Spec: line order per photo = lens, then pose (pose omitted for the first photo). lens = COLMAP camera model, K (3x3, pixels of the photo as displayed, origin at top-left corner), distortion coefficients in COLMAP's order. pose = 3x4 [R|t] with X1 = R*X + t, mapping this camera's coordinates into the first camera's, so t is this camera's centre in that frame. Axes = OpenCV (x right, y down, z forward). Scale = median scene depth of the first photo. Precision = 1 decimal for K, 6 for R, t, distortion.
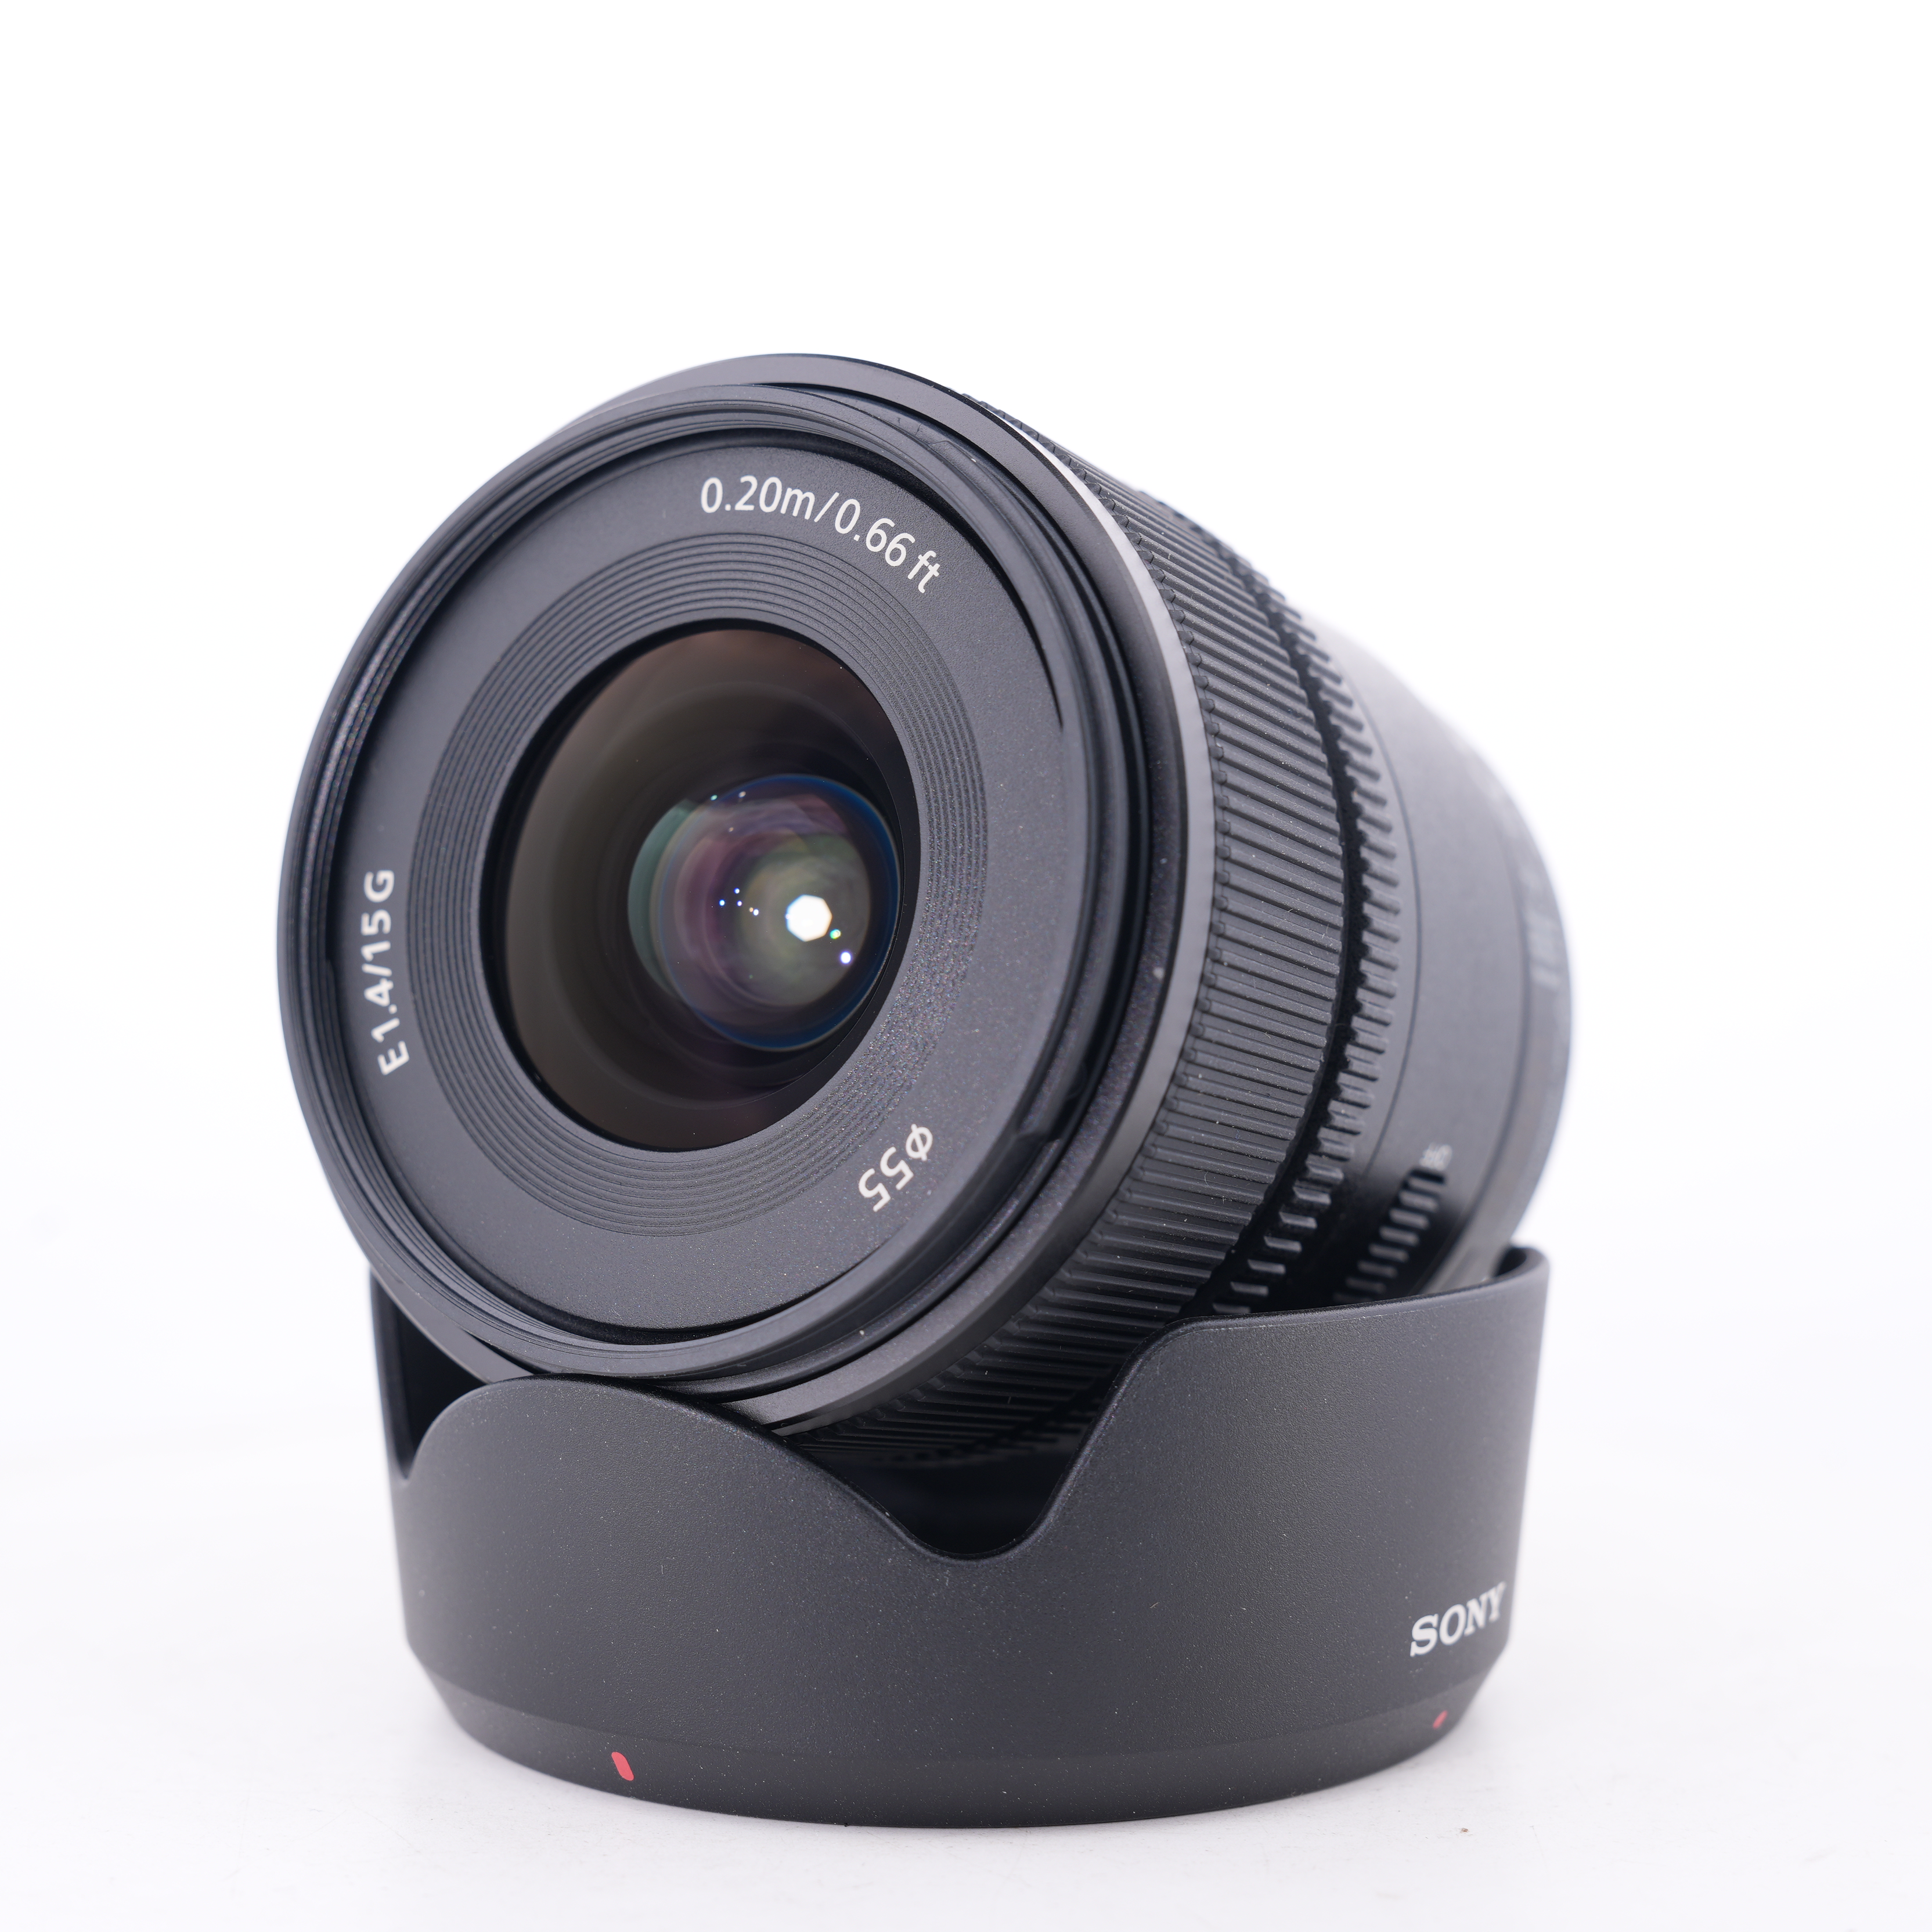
lens RADIAL K [[3205.4, 0, 963.8], [0, 3205.4, 967.7], [0, 0, 1]] dist [-0.030103, 0.000000]
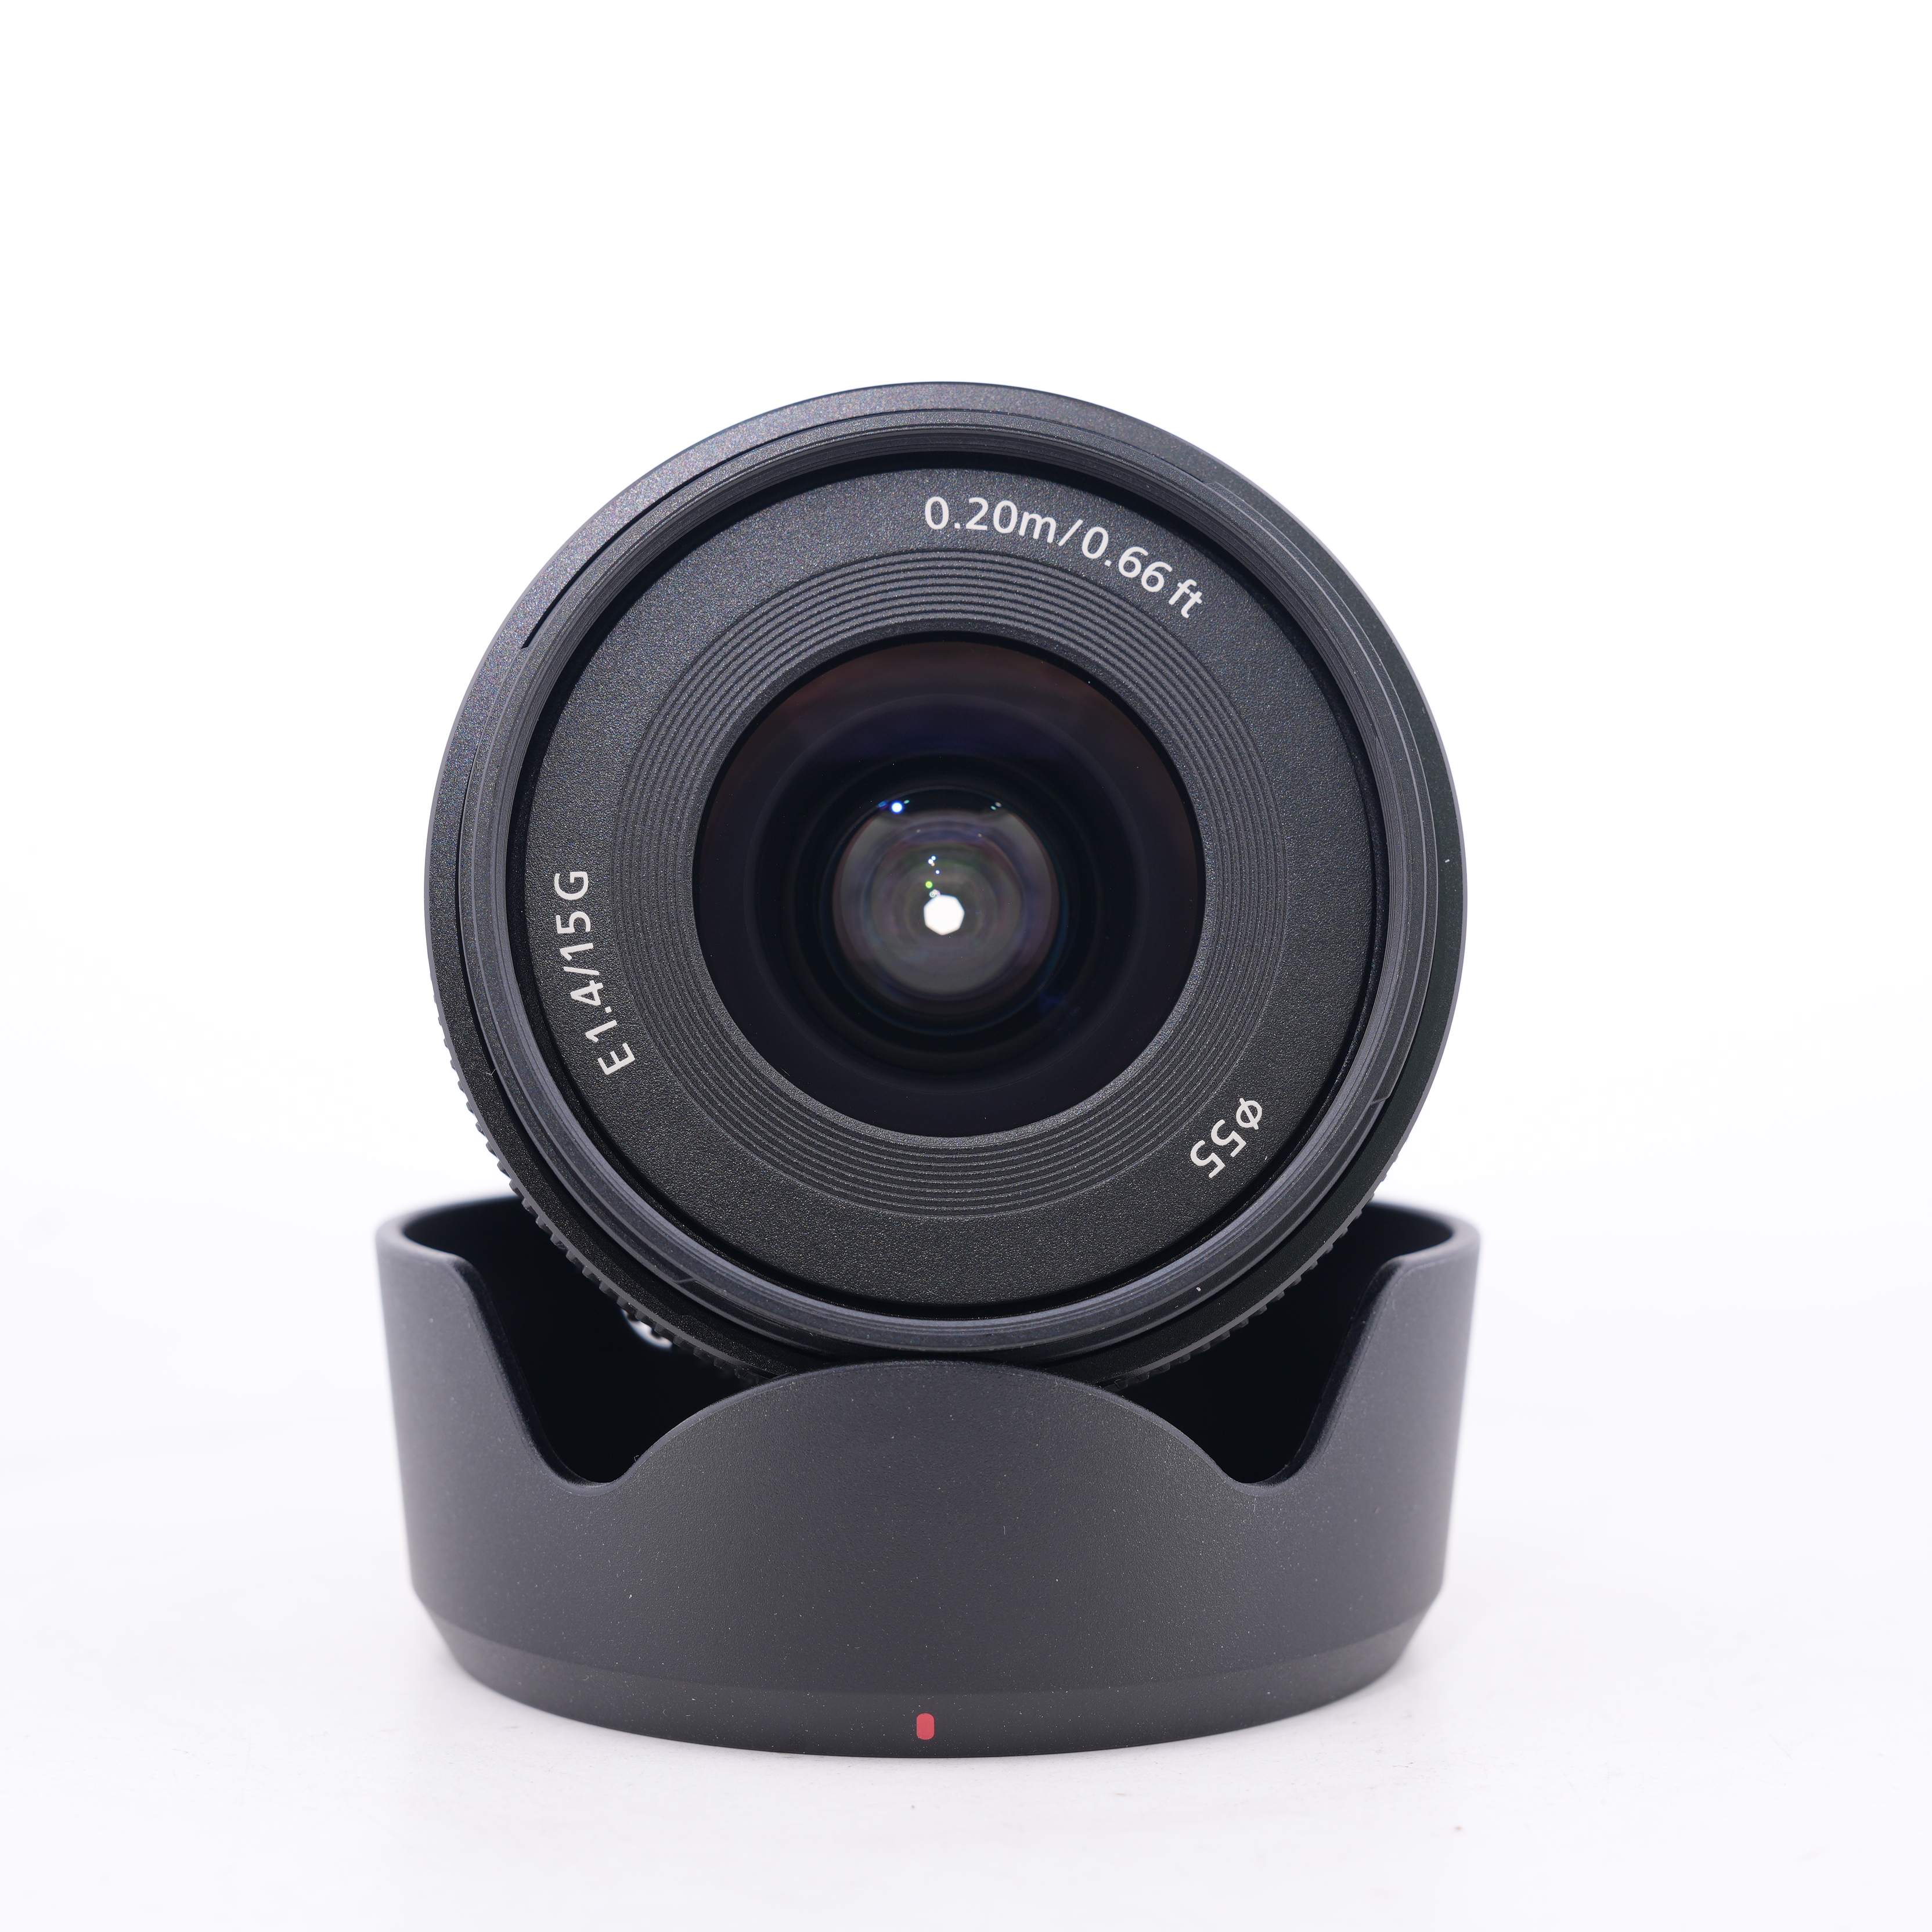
lens RADIAL K [[3205.4, 0, 970.7], [0, 3205.4, 956.6], [0, 0, 1]] dist [-0.030103, 0.000000]
pose [[0.830401, -0.018735, 0.556852, -0.669284], [0.017153, 0.999820, 0.008059, -0.010043], [-0.556903, 0.002860, 0.830573, 0.120954]]
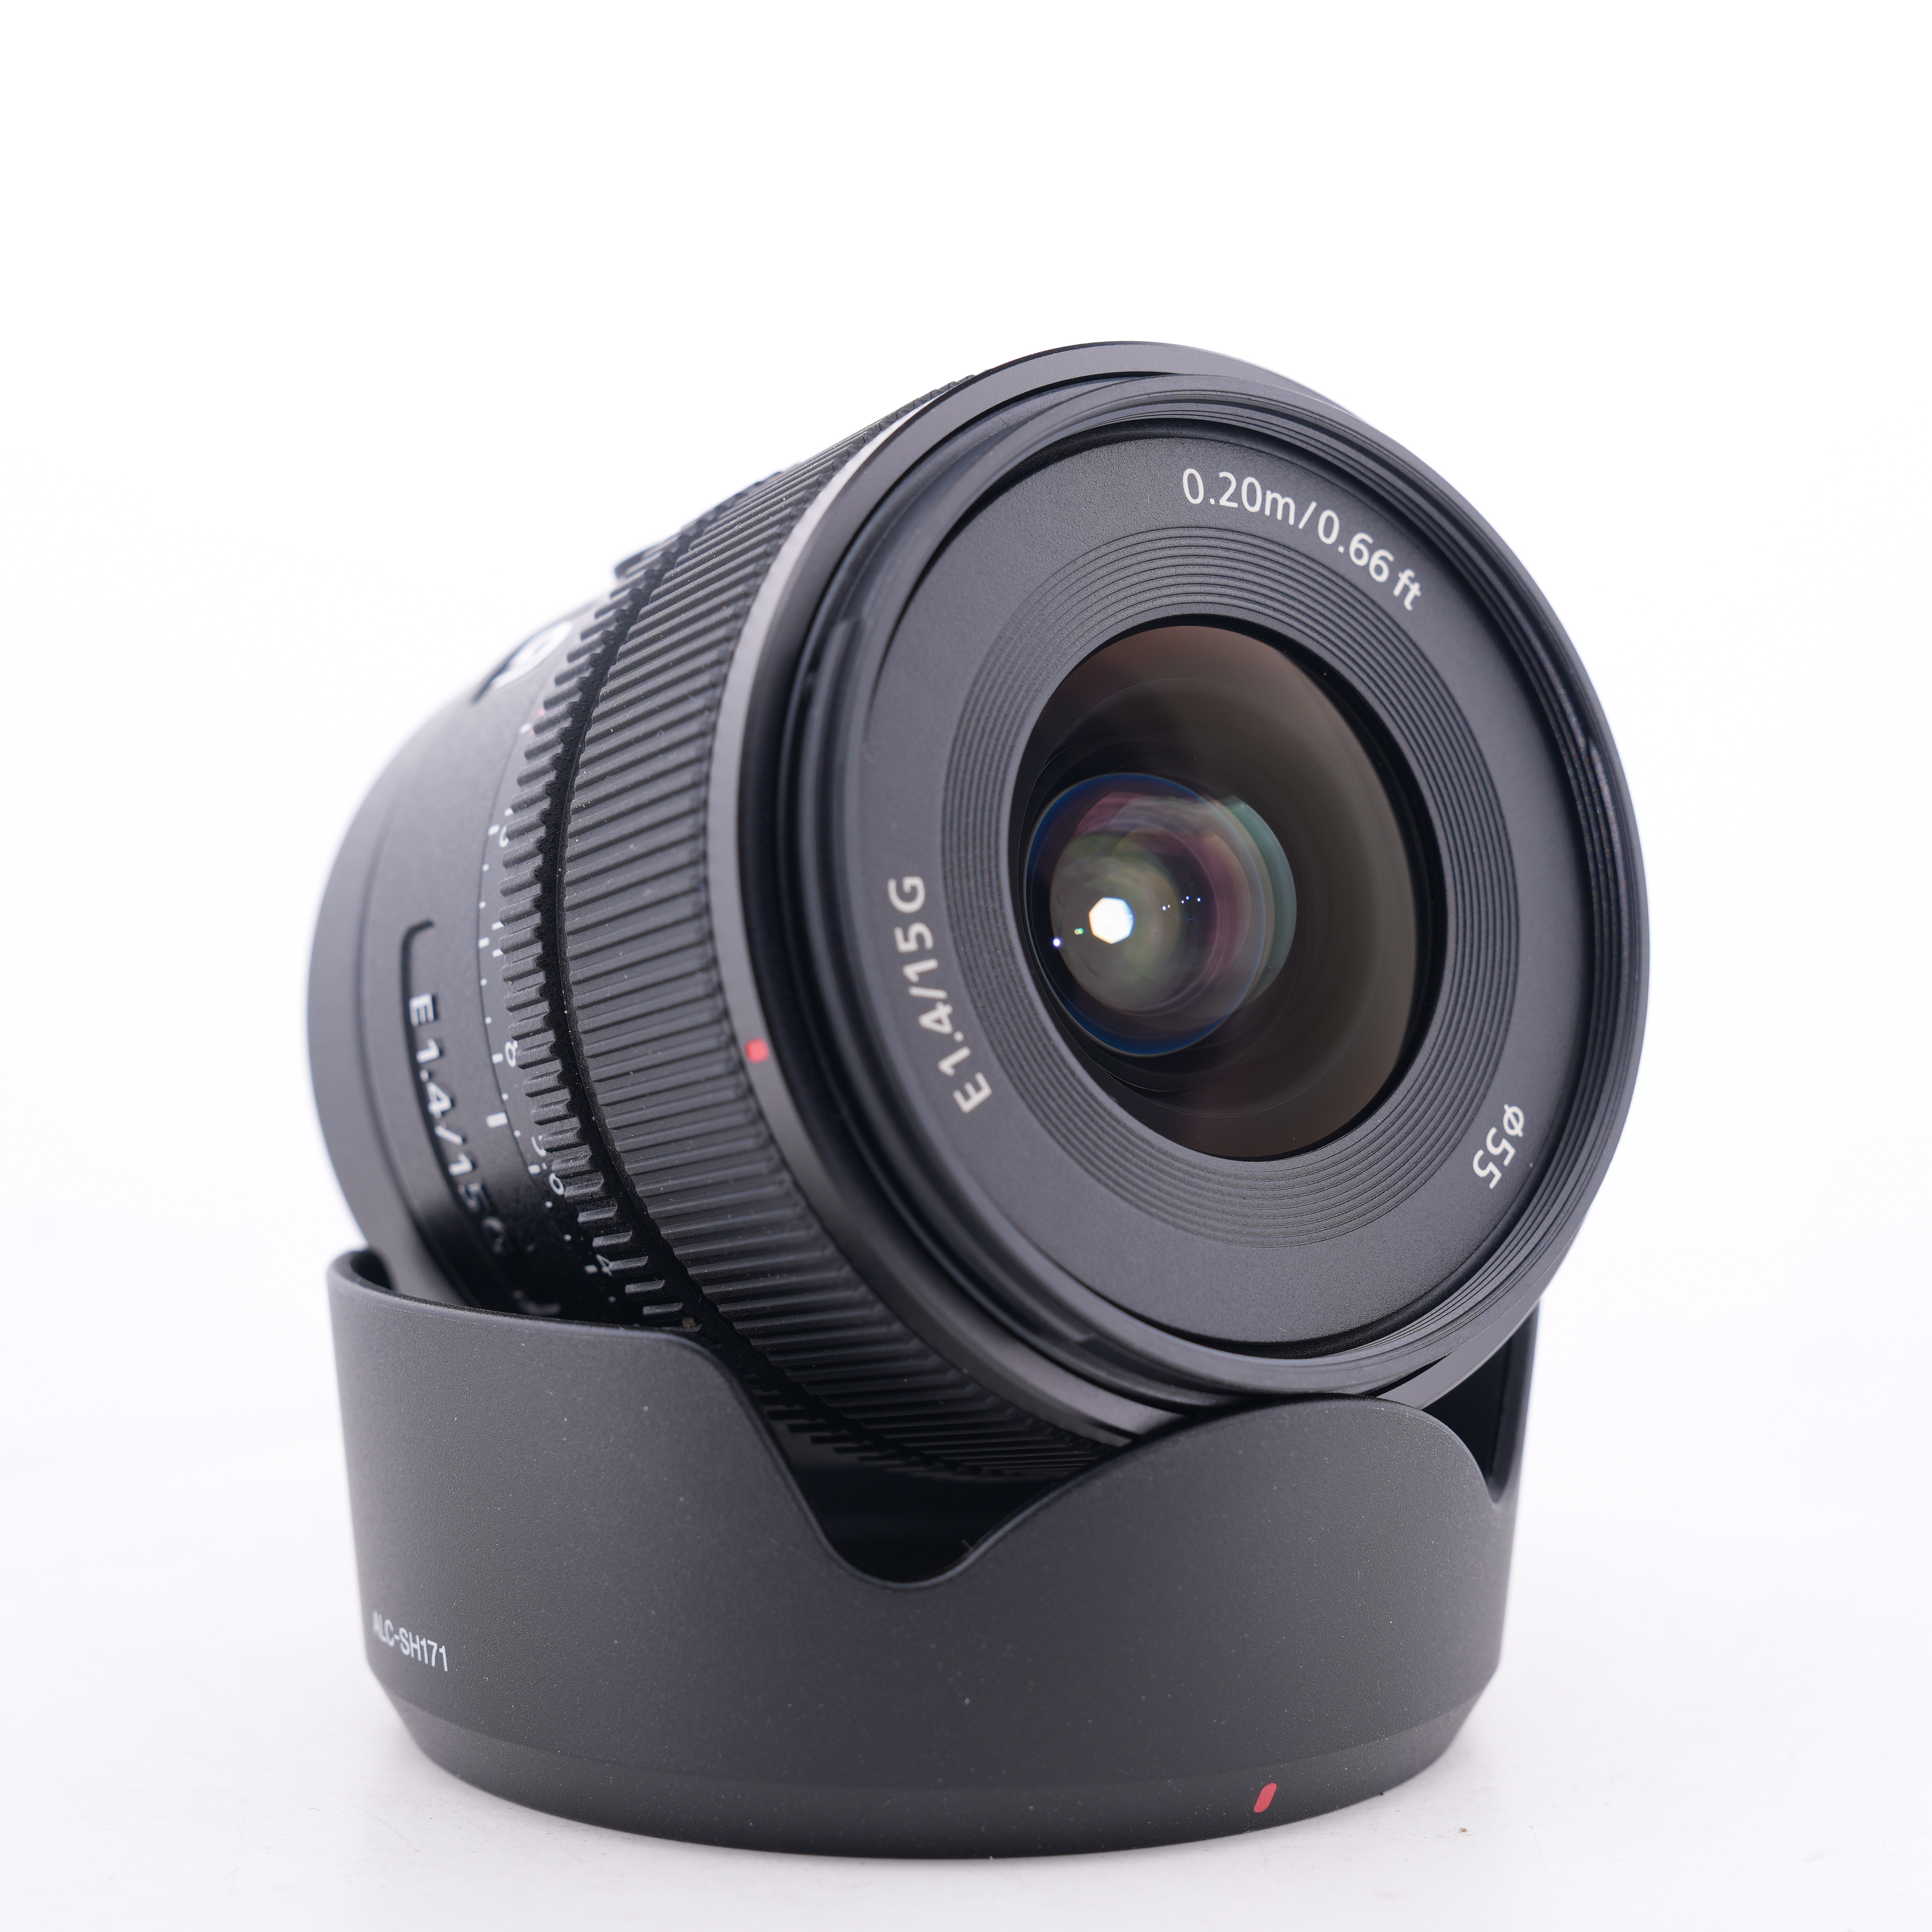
lens RADIAL K [[3205.4, 0, 964.2], [0, 3205.4, 971.3], [0, 0, 1]] dist [-0.030103, 0.000000]
pose [[0.414345, -0.036754, 0.909378, -1.011741], [0.031626, 0.999162, 0.025972, -0.028390], [-0.909570, 0.017999, 0.415160, 0.673050]]
